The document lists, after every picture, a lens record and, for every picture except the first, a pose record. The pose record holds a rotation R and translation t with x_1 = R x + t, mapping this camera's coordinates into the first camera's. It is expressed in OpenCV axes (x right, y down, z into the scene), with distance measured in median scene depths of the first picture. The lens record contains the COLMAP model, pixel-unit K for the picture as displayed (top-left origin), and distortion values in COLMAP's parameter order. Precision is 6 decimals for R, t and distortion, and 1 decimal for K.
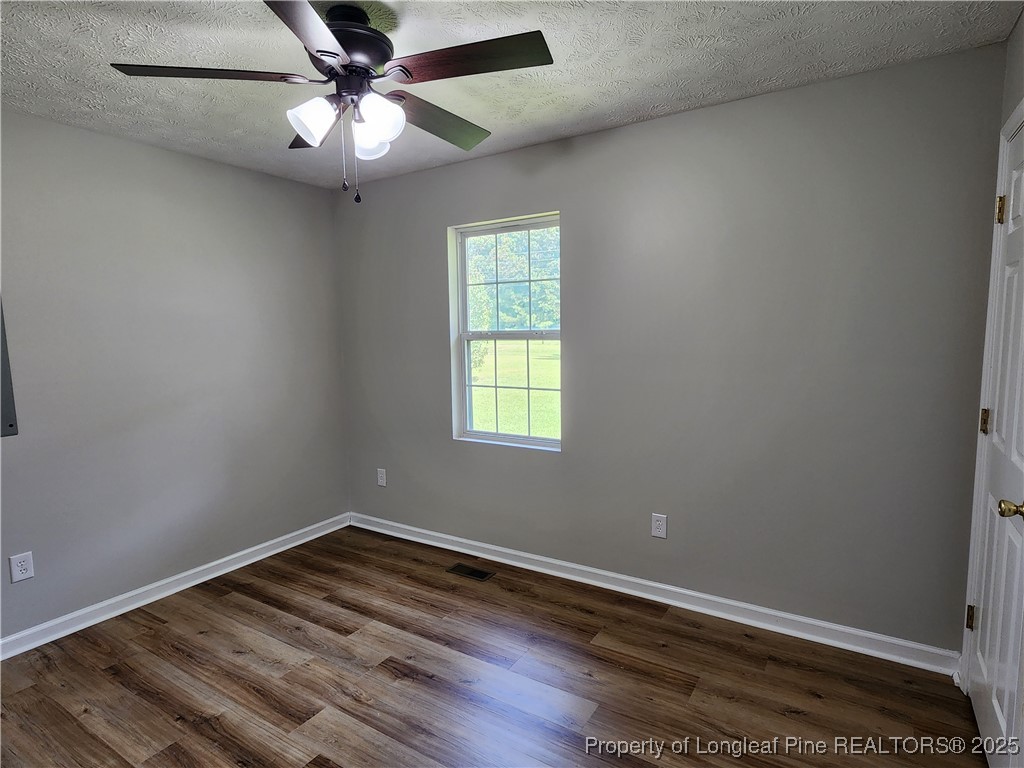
lens RADIAL K [[554.7, 0, 512.0], [0, 554.7, 384.0], [0, 0, 1]] dist [0.003108, -0.000826]
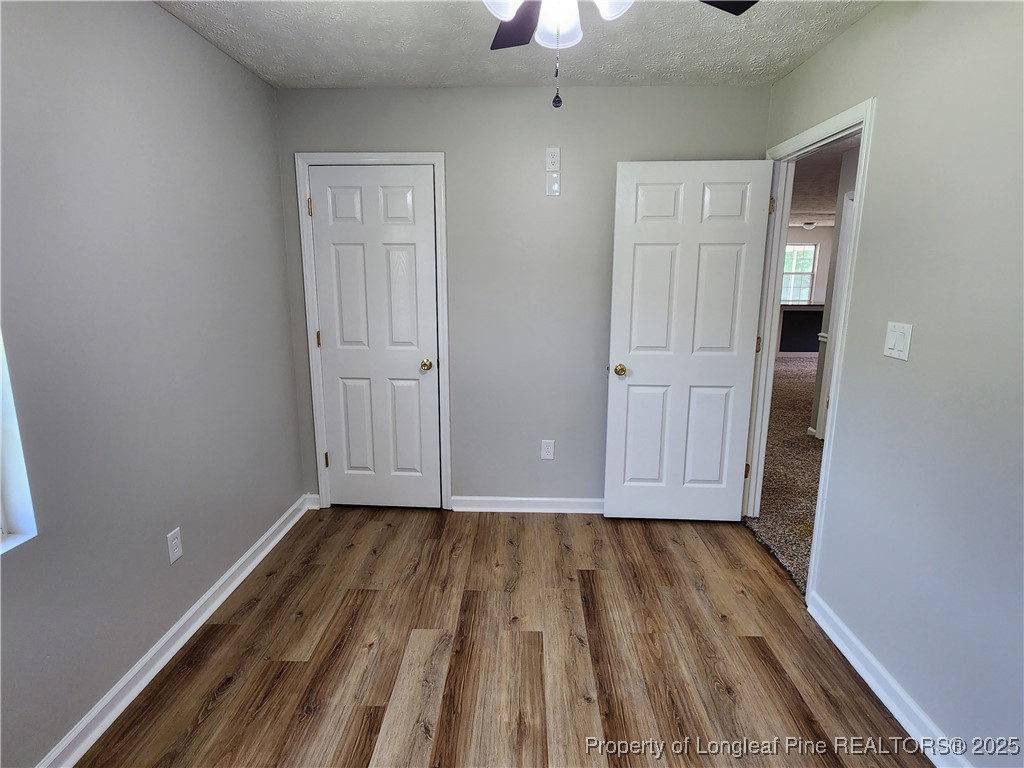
lens RADIAL K [[554.7, 0, 512.0], [0, 554.7, 384.0], [0, 0, 1]] dist [0.003108, -0.000826]
pose [[-0.511182, -0.156307, 0.845140, -0.766319], [0.097318, 0.966473, 0.237610, -0.124102], [-0.853945, 0.203710, -0.478833, 1.222472]]
